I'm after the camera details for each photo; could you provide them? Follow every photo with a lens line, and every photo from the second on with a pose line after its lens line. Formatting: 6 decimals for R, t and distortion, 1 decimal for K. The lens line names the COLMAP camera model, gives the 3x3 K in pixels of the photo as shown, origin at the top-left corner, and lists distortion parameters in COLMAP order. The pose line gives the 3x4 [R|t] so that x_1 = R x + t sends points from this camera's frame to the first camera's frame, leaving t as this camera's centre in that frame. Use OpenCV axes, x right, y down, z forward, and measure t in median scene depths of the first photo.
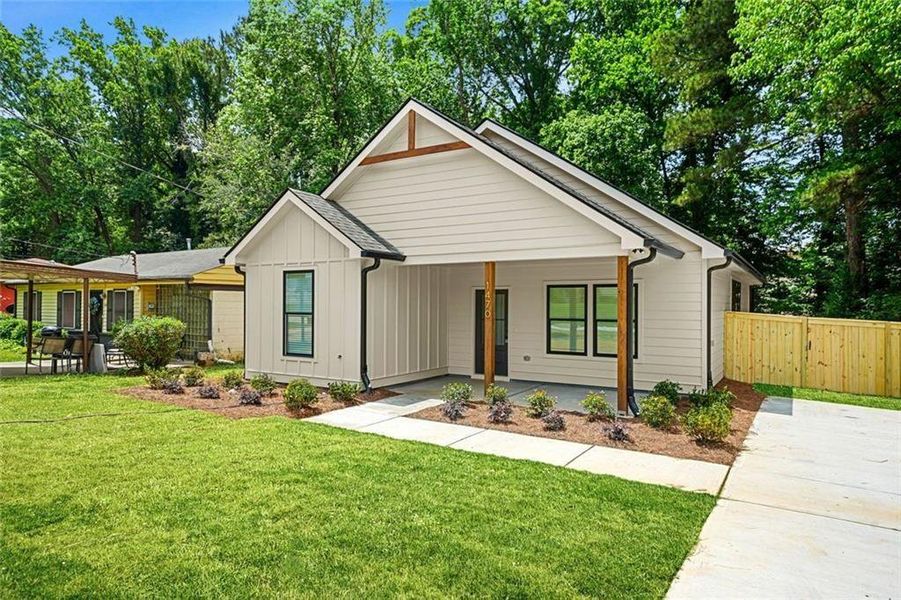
lens RADIAL K [[559.4, 0, 450.5], [0, 559.4, 300.0], [0, 0, 1]] dist [0.002498, 0.000180]
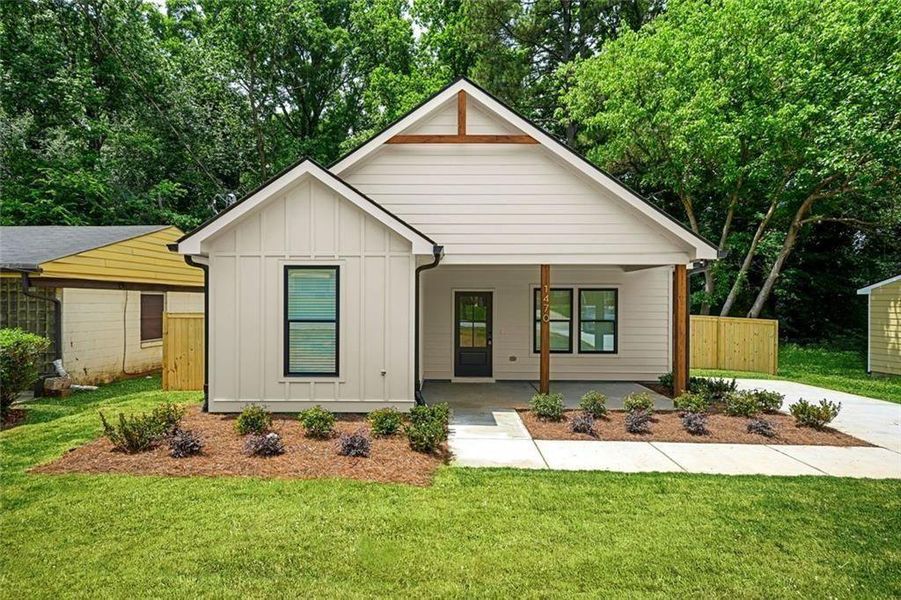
lens RADIAL K [[470.4, 0, 450.5], [0, 470.4, 300.0], [0, 0, 1]] dist [0.017162, 0.000609]
pose [[0.855099, -0.000719, 0.518464, -0.436873], [-0.003225, 0.999972, 0.006705, -0.009944], [-0.518455, -0.007406, 0.855073, 0.335695]]
